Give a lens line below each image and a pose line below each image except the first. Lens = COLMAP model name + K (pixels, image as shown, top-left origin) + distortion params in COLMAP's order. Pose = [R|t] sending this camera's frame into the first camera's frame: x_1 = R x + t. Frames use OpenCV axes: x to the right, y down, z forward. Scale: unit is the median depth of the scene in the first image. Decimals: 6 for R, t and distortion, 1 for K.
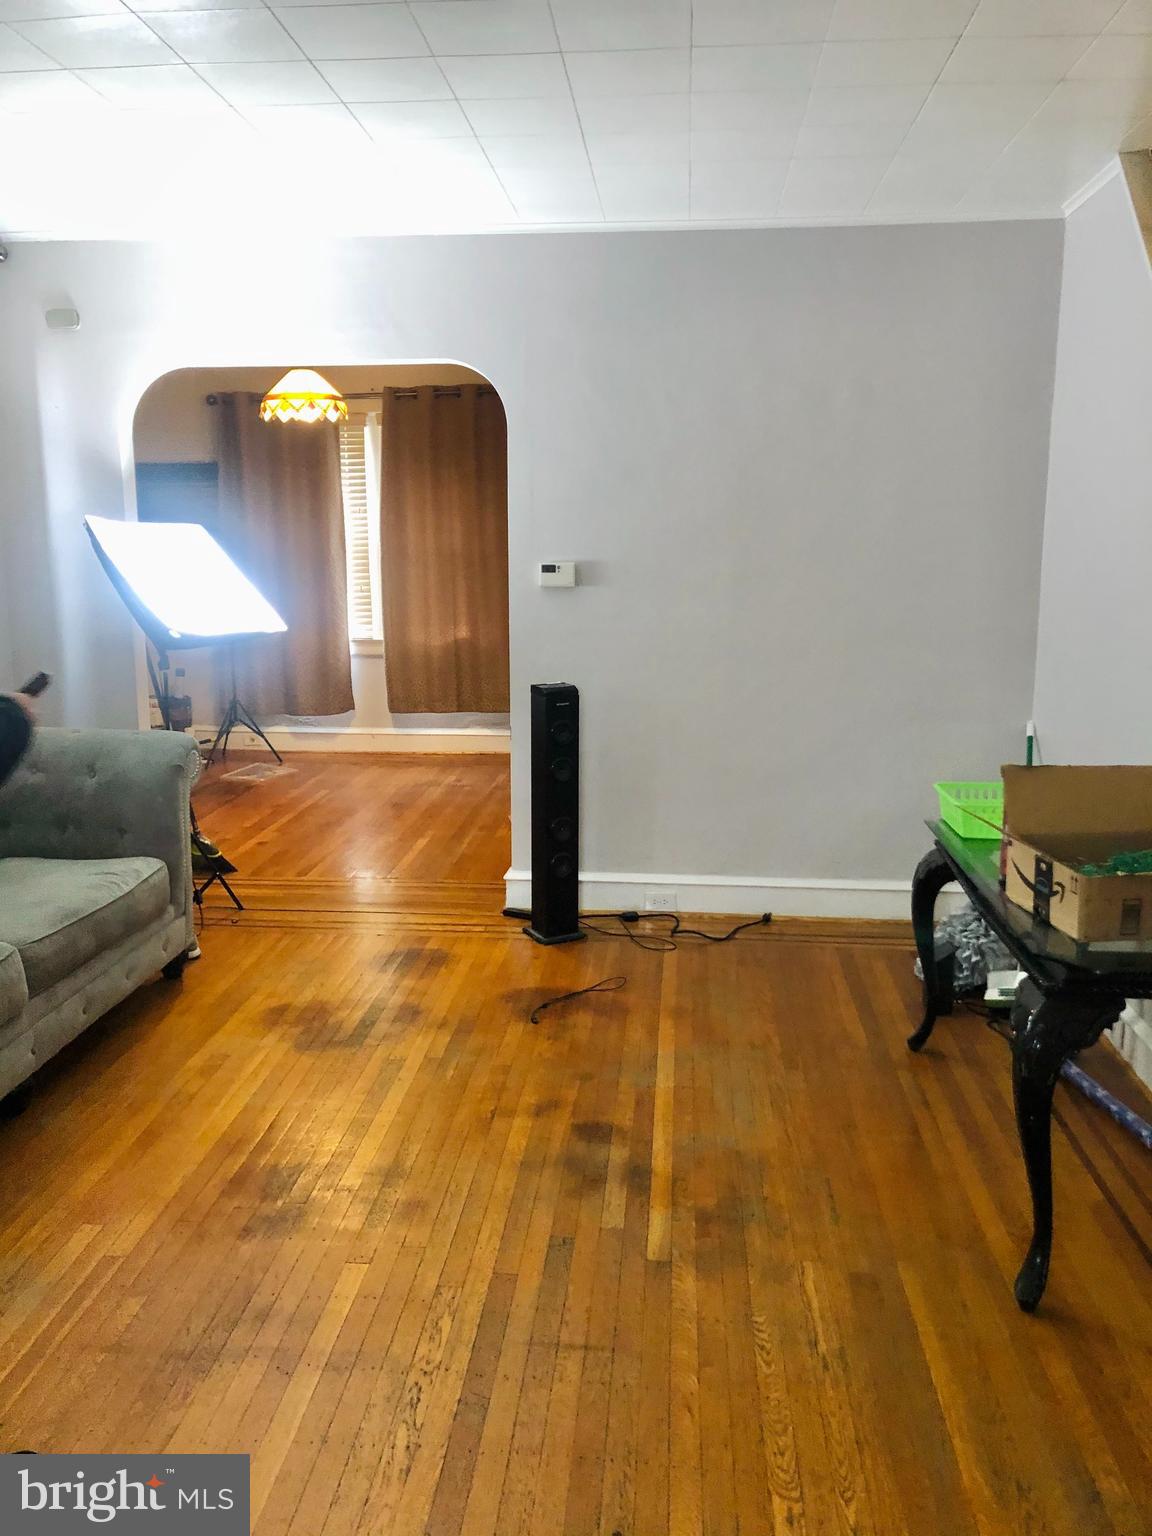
lens RADIAL K [[1268.3, 0, 571.6], [0, 1268.3, 761.6], [0, 0, 1]] dist [0.007314, 0.001606]
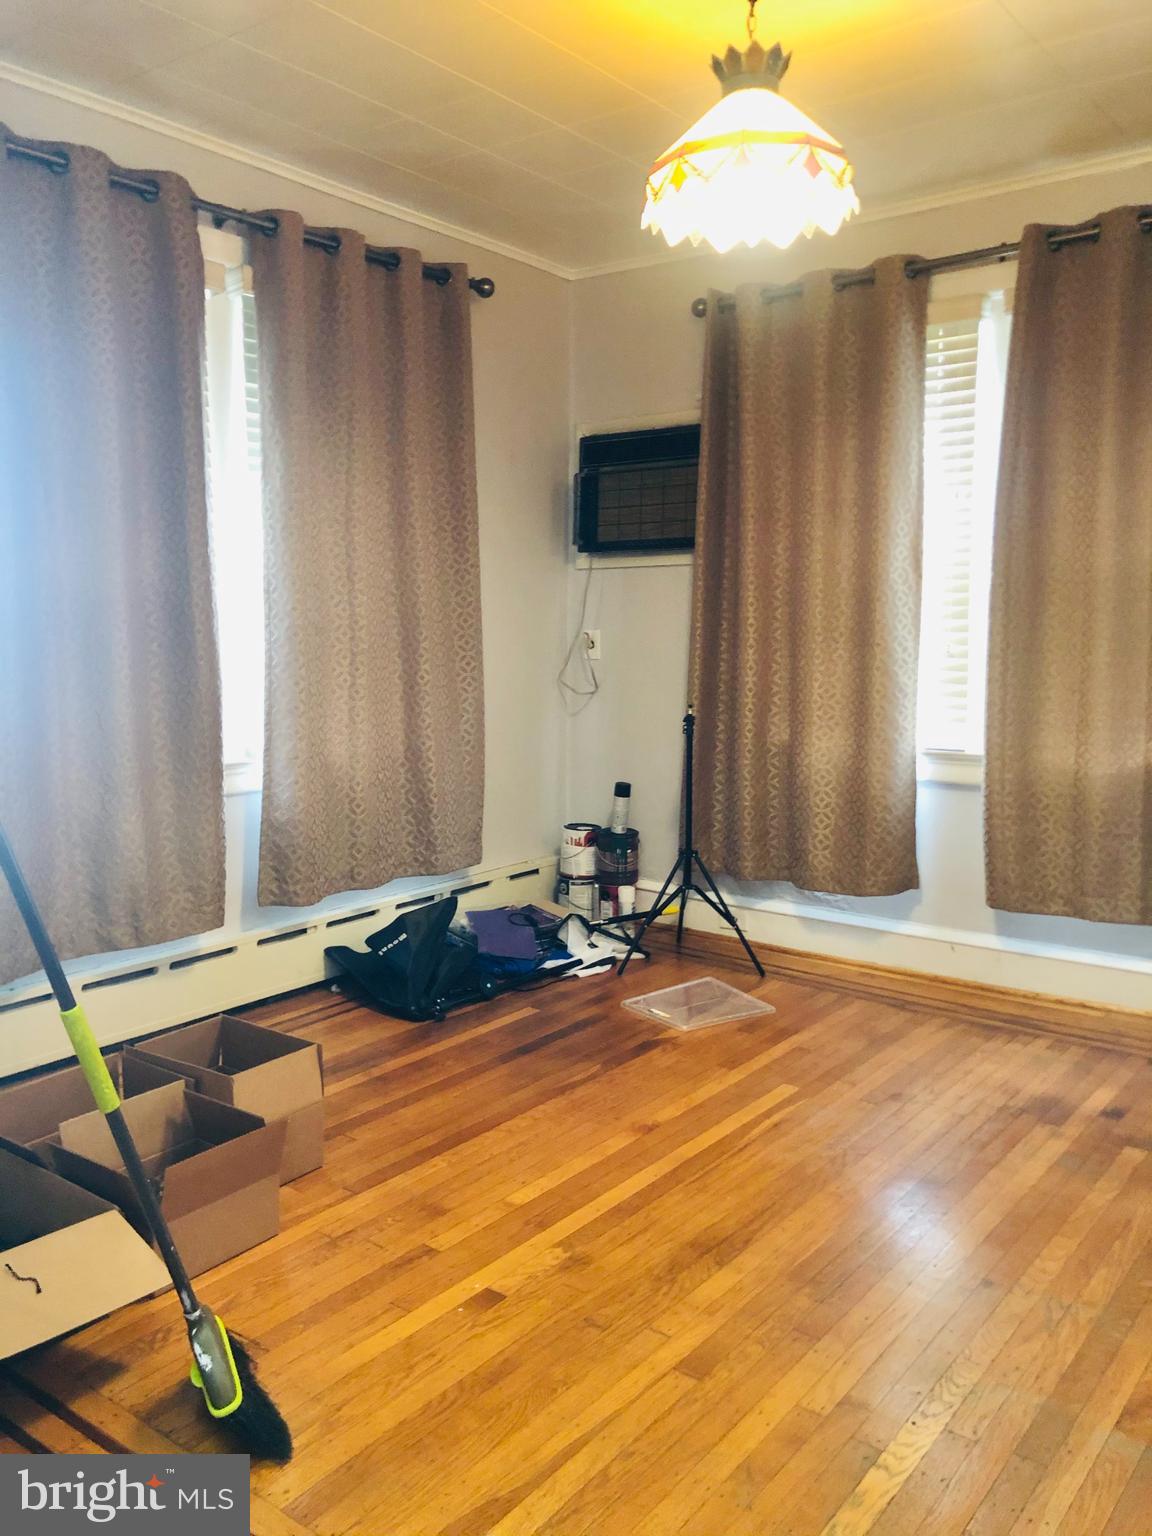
lens RADIAL K [[1268.3, 0, 571.6], [0, 1268.3, 761.6], [0, 0, 1]] dist [0.007314, 0.001606]
pose [[0.843417, 0.061962, -0.533675, -0.023933], [-0.093831, 0.995049, -0.032761, -0.062798], [0.529003, 0.077707, 0.845055, 0.513376]]
